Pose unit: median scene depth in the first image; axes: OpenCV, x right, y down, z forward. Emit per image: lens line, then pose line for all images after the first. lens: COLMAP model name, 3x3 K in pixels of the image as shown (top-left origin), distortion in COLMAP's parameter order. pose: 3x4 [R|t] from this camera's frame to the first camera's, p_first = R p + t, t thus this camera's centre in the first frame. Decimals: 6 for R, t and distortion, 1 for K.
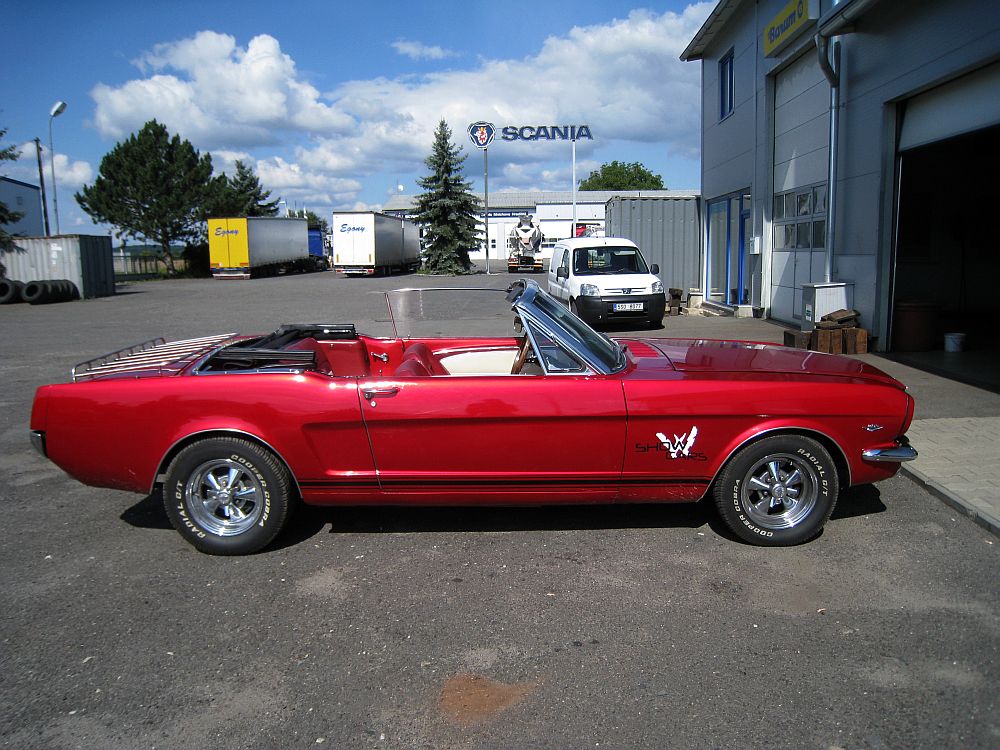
lens RADIAL K [[810.2, 0, 495.9], [0, 810.2, 404.7], [0, 0, 1]] dist [-0.161138, 0.107484]
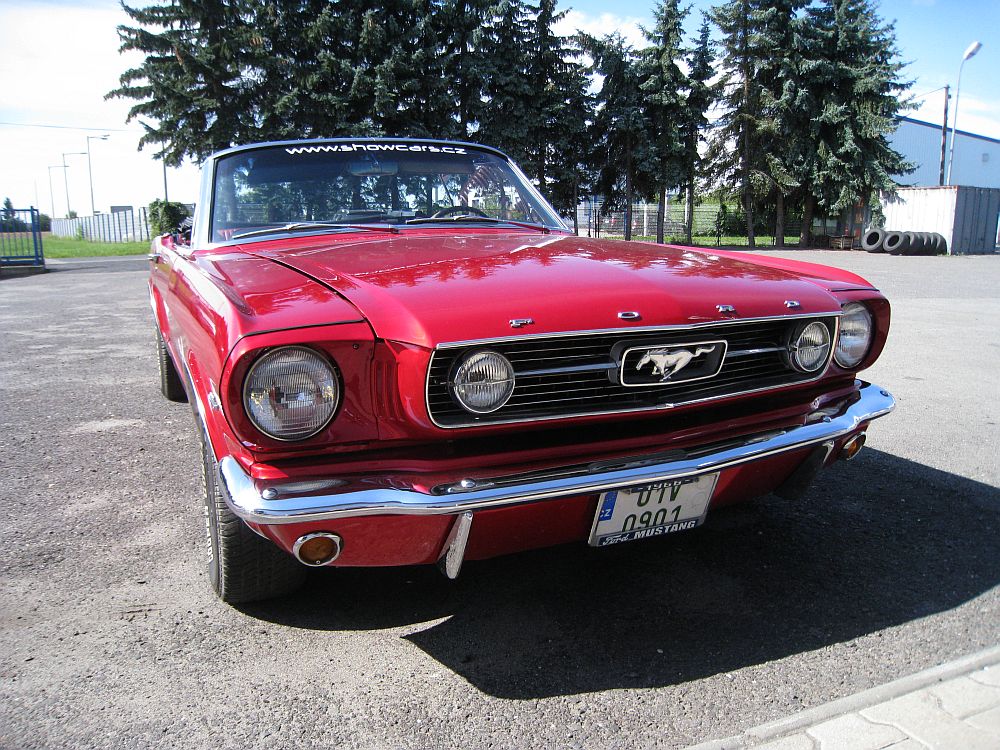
lens RADIAL K [[810.2, 0, 495.9], [0, 810.2, 404.7], [0, 0, 1]] dist [-0.161138, 0.107484]
pose [[0.424822, 0.216230, -0.879074, 0.218118], [-0.175252, 0.972329, 0.154476, -0.014434], [0.888151, 0.088434, 0.450962, 0.226415]]
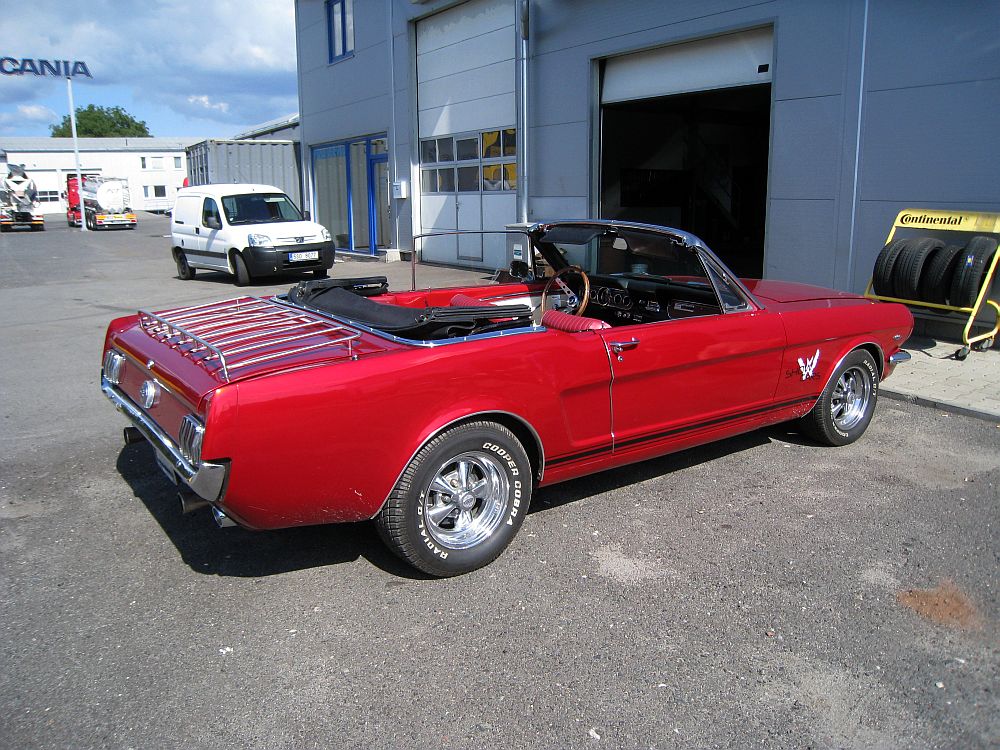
lens RADIAL K [[810.2, 0, 495.9], [0, 810.2, 404.7], [0, 0, 1]] dist [-0.161138, 0.107484]
pose [[0.815747, -0.139282, 0.561389, -0.182262], [0.104164, 0.990081, 0.094283, -0.011692], [-0.568953, -0.018434, 0.822164, 0.080761]]
